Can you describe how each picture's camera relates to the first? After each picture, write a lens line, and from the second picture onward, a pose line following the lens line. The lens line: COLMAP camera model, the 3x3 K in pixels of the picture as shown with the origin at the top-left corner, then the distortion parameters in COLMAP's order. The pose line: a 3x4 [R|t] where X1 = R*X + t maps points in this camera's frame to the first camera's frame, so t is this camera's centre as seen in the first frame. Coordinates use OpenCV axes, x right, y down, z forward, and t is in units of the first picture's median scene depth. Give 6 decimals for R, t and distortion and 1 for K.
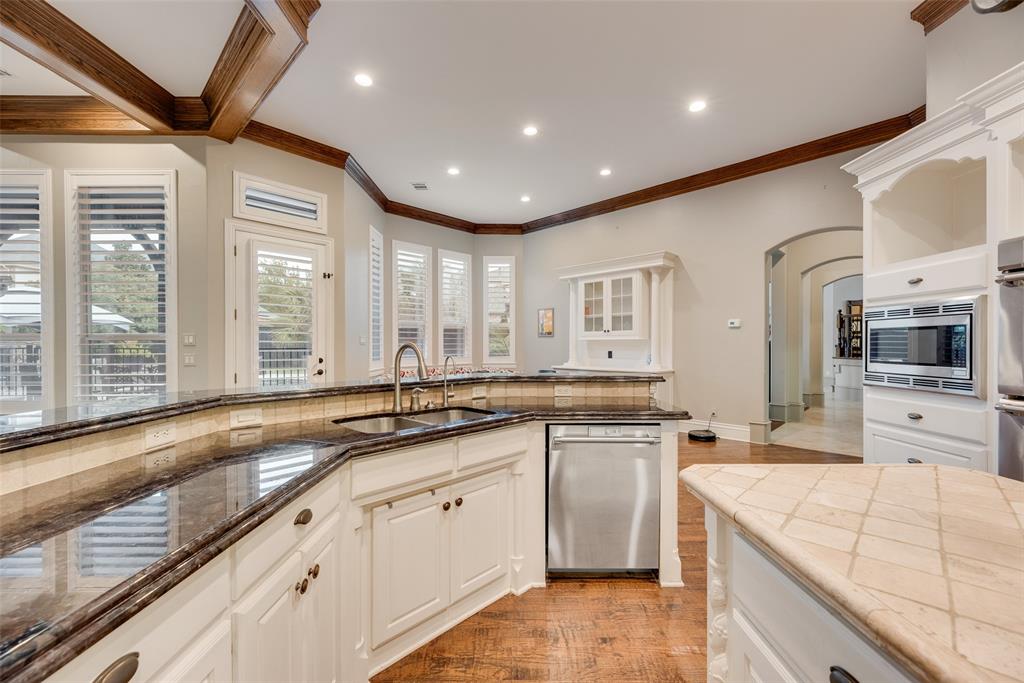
lens RADIAL K [[411.1, 0, 513.0], [0, 411.1, 345.3], [0, 0, 1]] dist [0.001941, -0.000042]
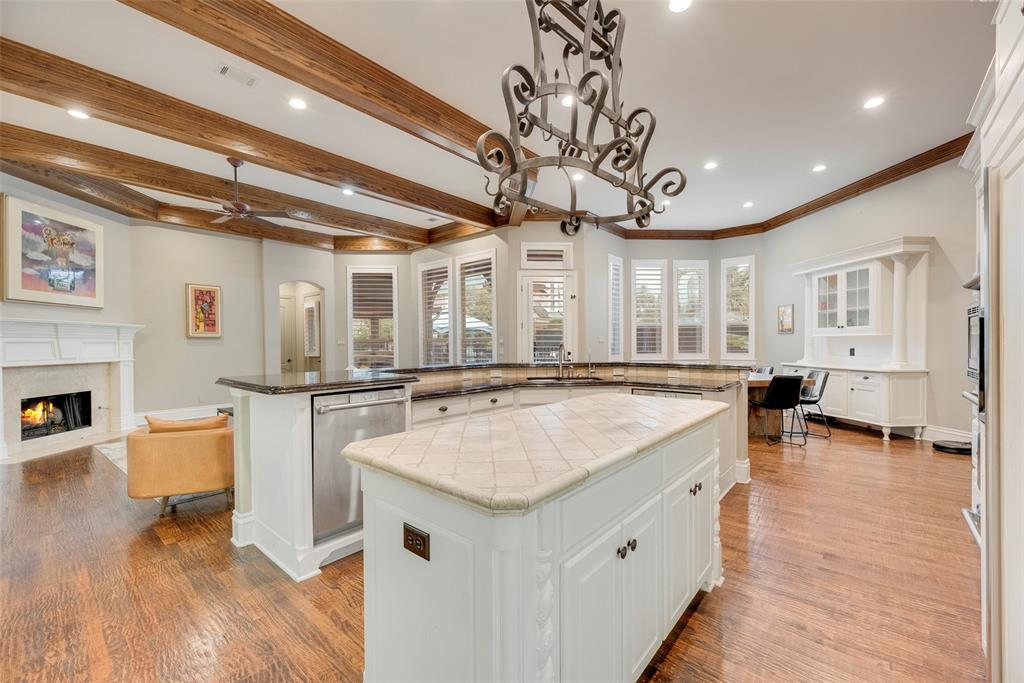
lens RADIAL K [[412.8, 0, 512.0], [0, 412.8, 341.5], [0, 0, 1]] dist [0.000001, -0.000060]
pose [[0.758020, -0.008997, -0.652169, 0.285713], [0.006658, 0.999959, -0.006056, -0.000259], [0.652197, 0.000248, 0.758049, -0.225141]]
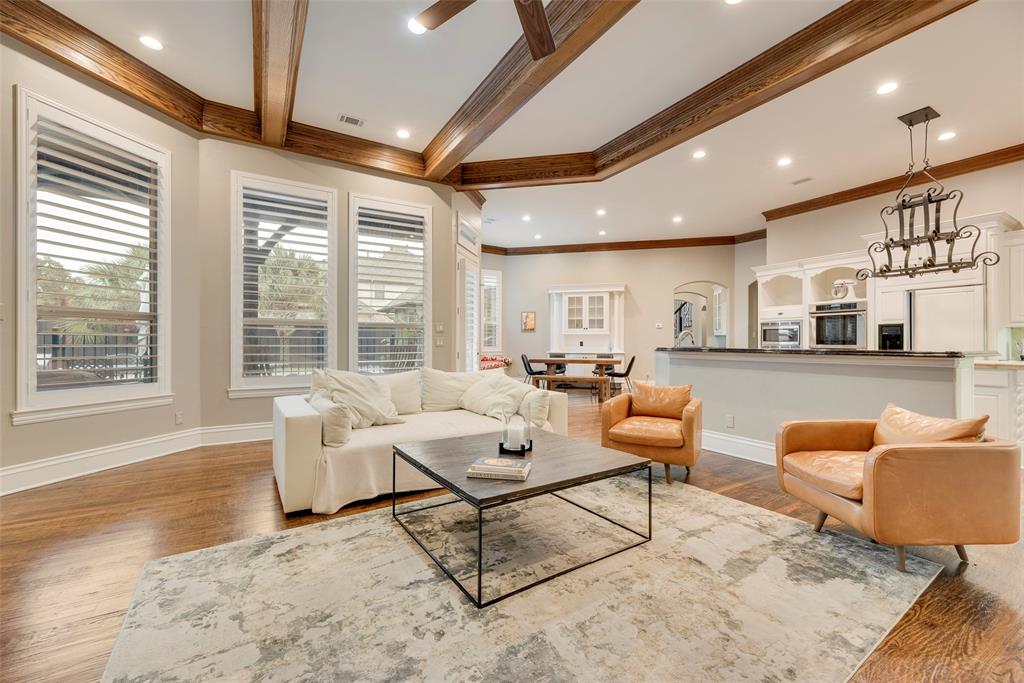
lens RADIAL K [[411.1, 0, 513.0], [0, 411.1, 345.3], [0, 0, 1]] dist [0.001941, -0.000042]
pose [[0.860713, 0.000789, 0.509090, -0.852387], [-0.002174, 0.999995, 0.002125, 0.027923], [-0.509086, -0.002936, 0.860711, -0.227781]]
